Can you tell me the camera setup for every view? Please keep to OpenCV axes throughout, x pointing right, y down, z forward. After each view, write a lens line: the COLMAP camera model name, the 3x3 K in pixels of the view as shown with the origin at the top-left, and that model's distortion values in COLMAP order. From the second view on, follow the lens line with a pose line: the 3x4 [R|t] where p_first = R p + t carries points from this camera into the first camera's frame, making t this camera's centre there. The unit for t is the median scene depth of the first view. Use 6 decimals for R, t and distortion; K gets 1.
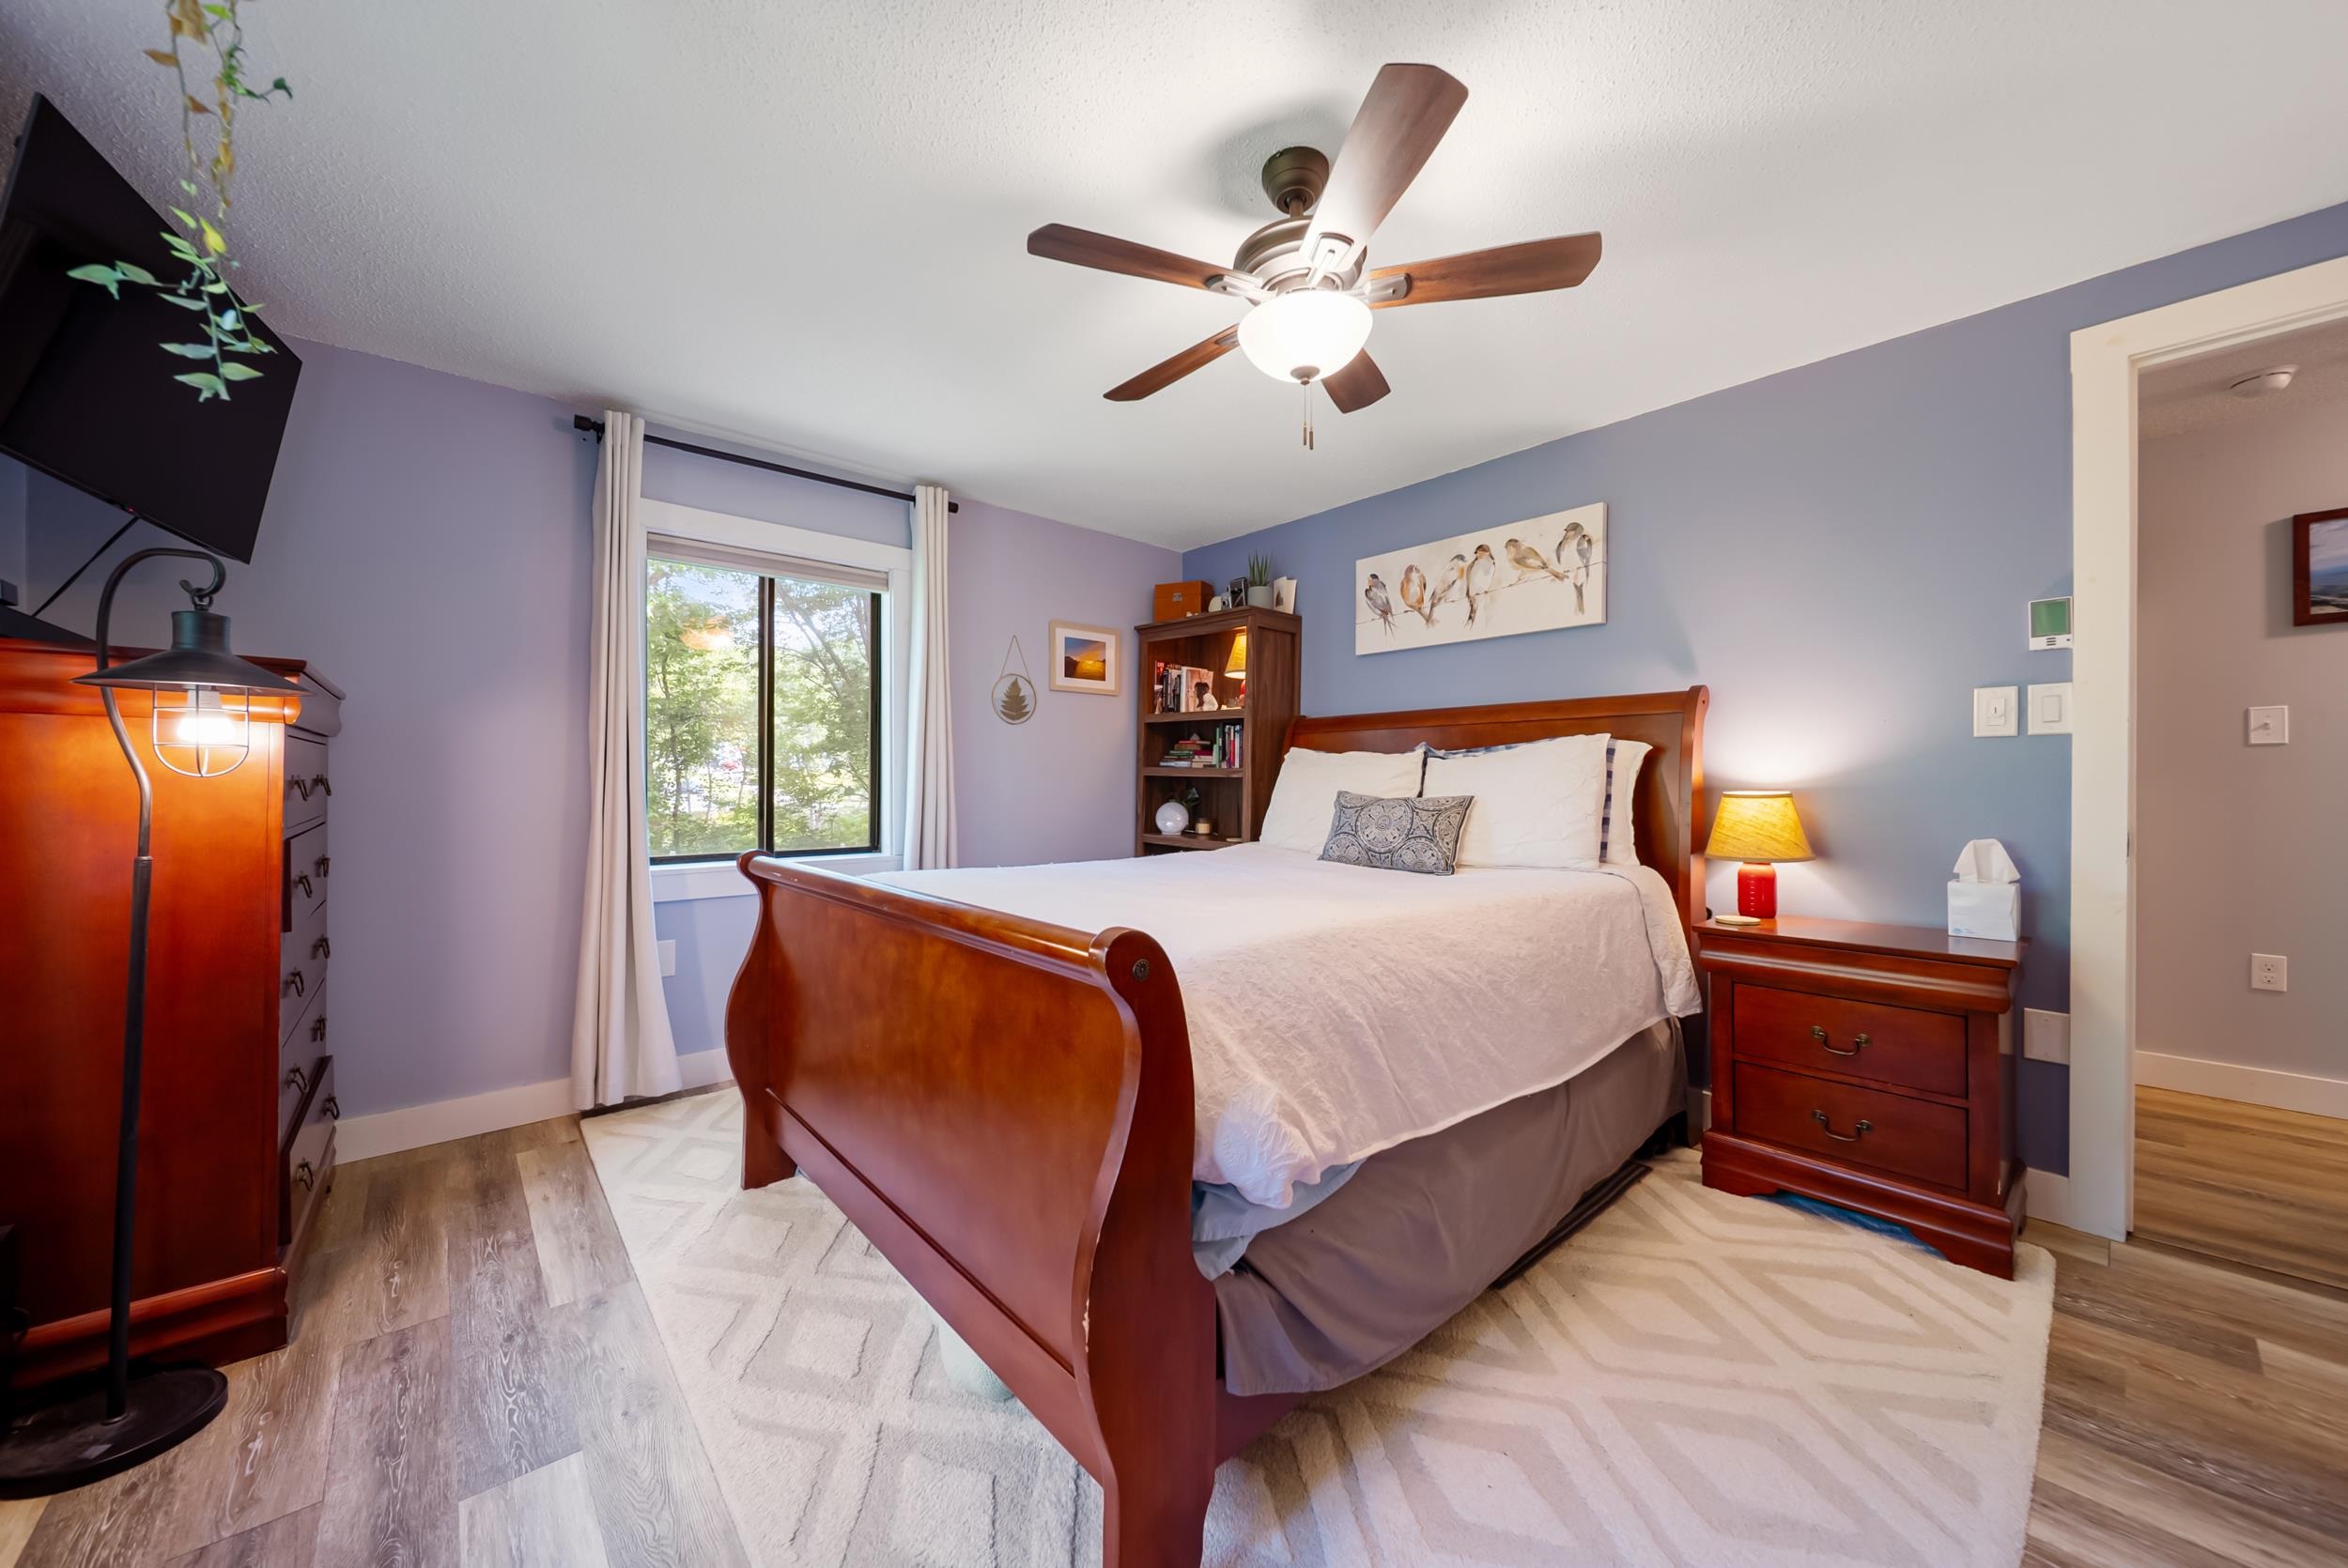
lens RADIAL K [[833.6, 0, 1171.9], [0, 833.6, 785.4], [0, 0, 1]] dist [0.001522, -0.001891]
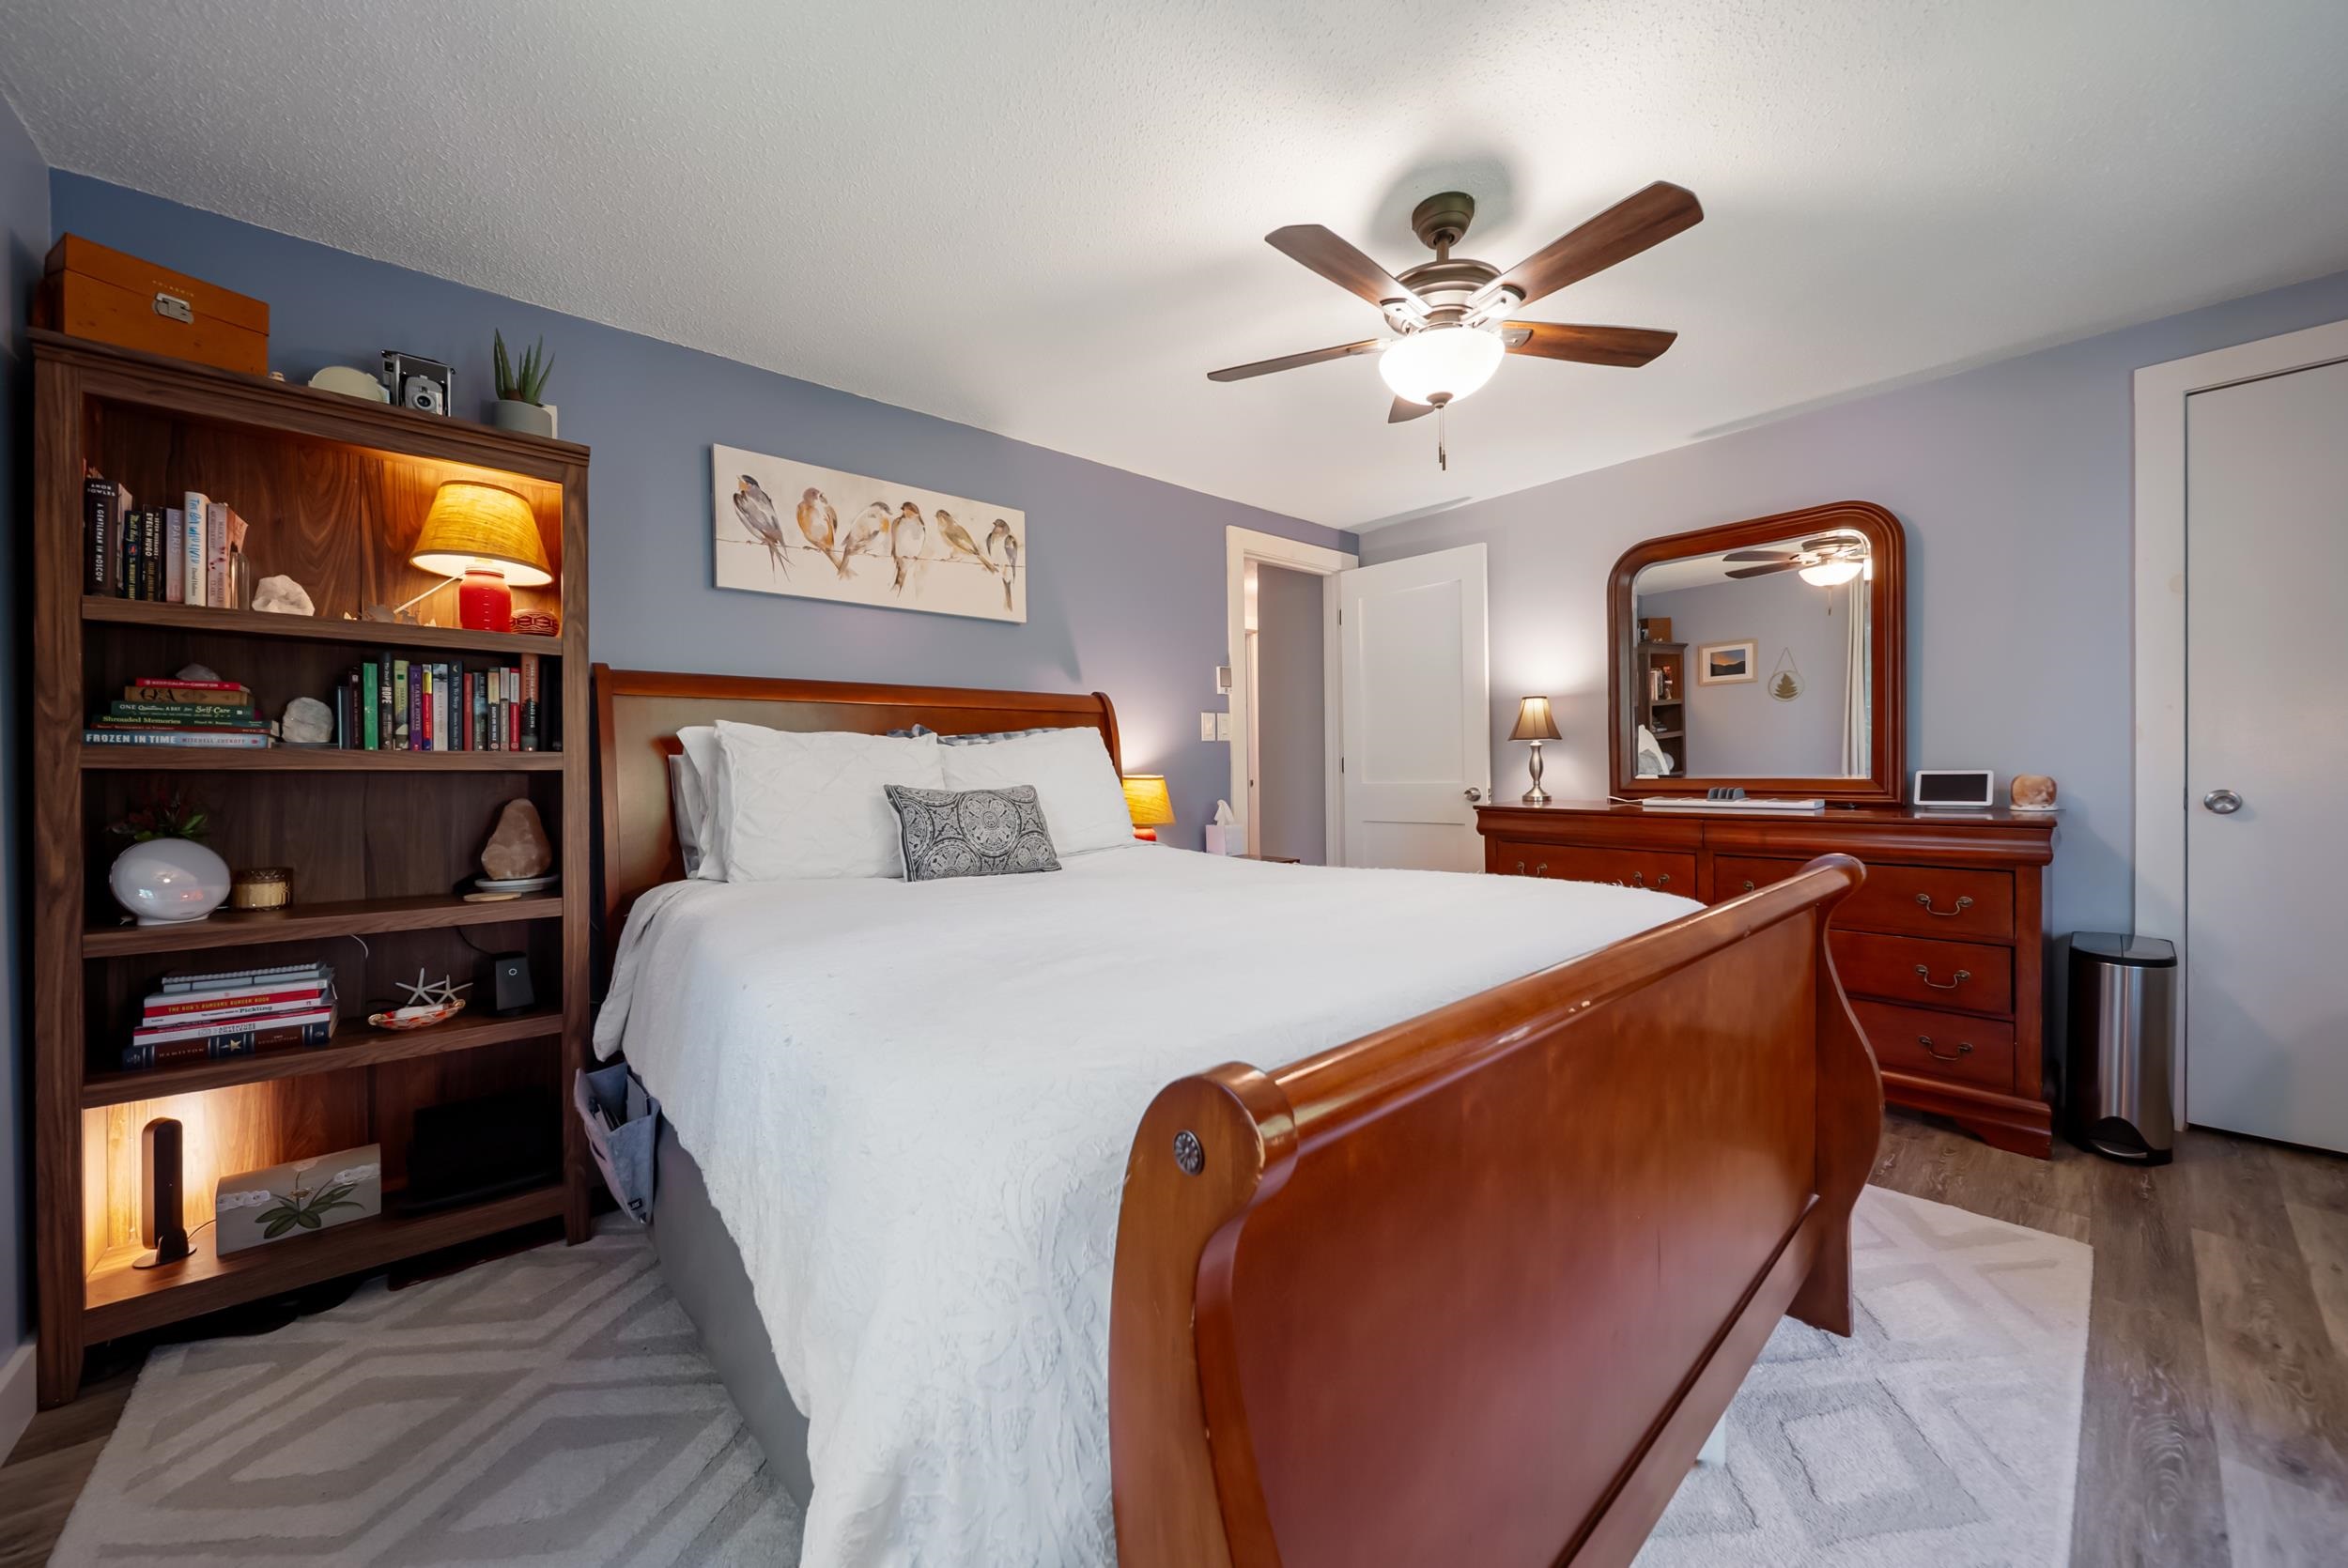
lens RADIAL K [[833.6, 0, 1171.9], [0, 833.6, 785.4], [0, 0, 1]] dist [0.001522, -0.001891]
pose [[0.009519, -0.018994, 0.999774, -0.522790], [0.024188, 0.999531, 0.018759, -0.000814], [-0.999662, 0.024004, 0.009974, 0.743307]]
